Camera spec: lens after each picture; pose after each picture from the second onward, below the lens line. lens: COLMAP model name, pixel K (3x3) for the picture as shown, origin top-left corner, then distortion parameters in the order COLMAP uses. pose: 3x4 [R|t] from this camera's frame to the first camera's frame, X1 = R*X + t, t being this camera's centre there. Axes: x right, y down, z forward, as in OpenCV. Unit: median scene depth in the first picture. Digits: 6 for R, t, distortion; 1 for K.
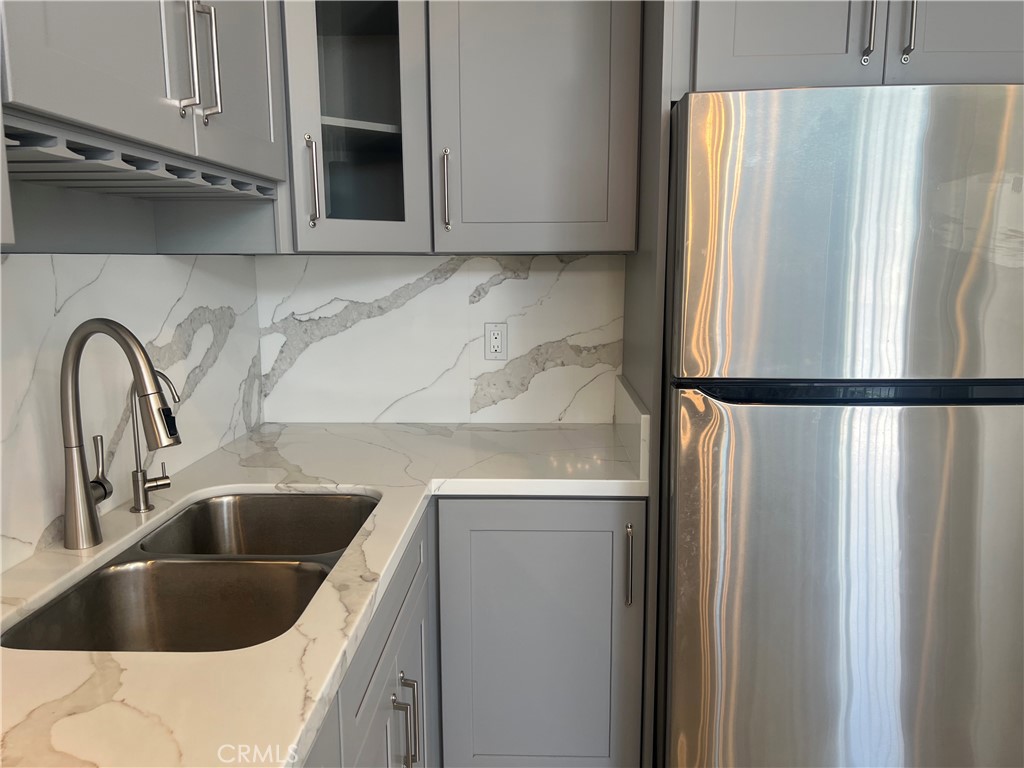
lens RADIAL K [[771.4, 0, 506.4], [0, 771.4, 386.3], [0, 0, 1]] dist [0.050032, -0.060940]
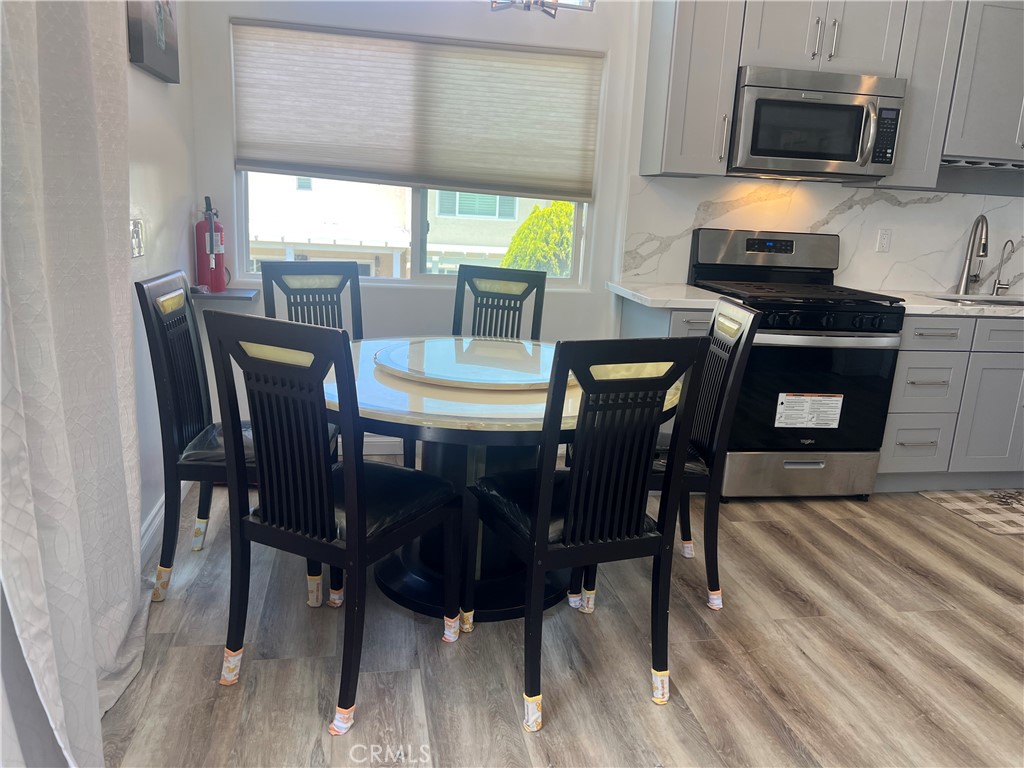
lens RADIAL K [[771.4, 0, 511.0], [0, 771.4, 383.0], [0, 0, 1]] dist [0.050032, -0.060940]
pose [[0.226927, 0.238103, -0.944357, 1.458779], [-0.208745, 0.959010, 0.191636, 0.239277], [0.951278, 0.153643, 0.267329, -1.024363]]
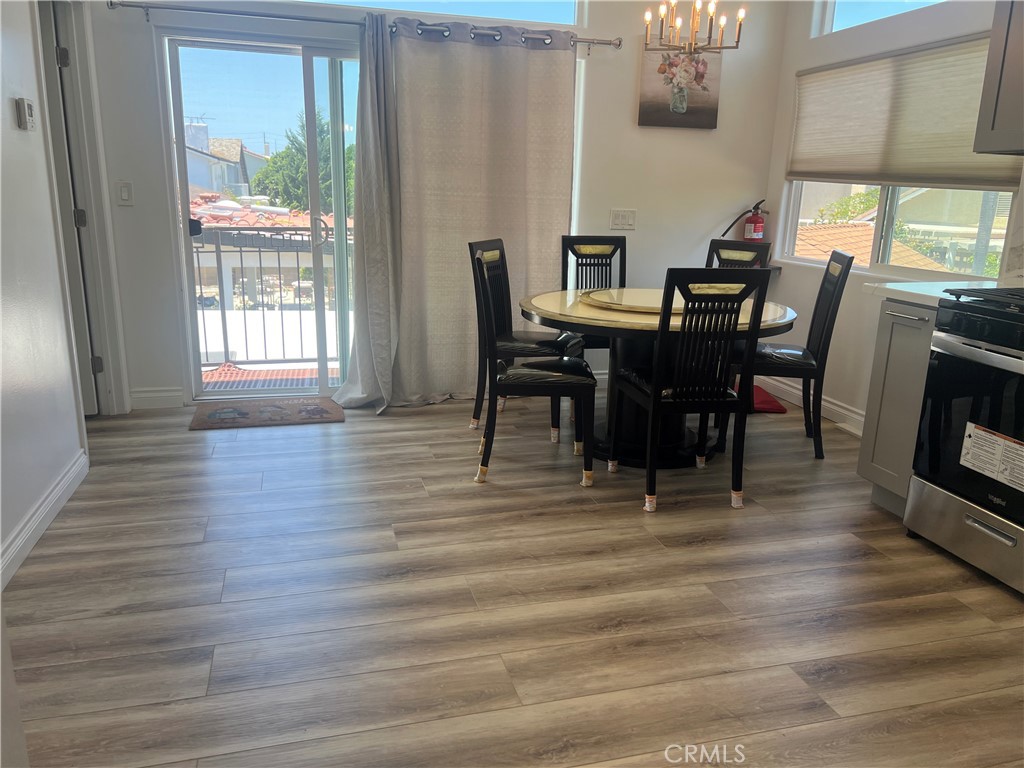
lens RADIAL K [[771.4, 0, 512.2], [0, 771.4, 382.2], [0, 0, 1]] dist [0.050032, -0.060940]
pose [[-0.952534, 0.056106, -0.299218, 1.108225], [-0.068513, 0.918149, 0.390266, -0.093490], [0.296623, 0.392242, -0.870724, 1.061848]]
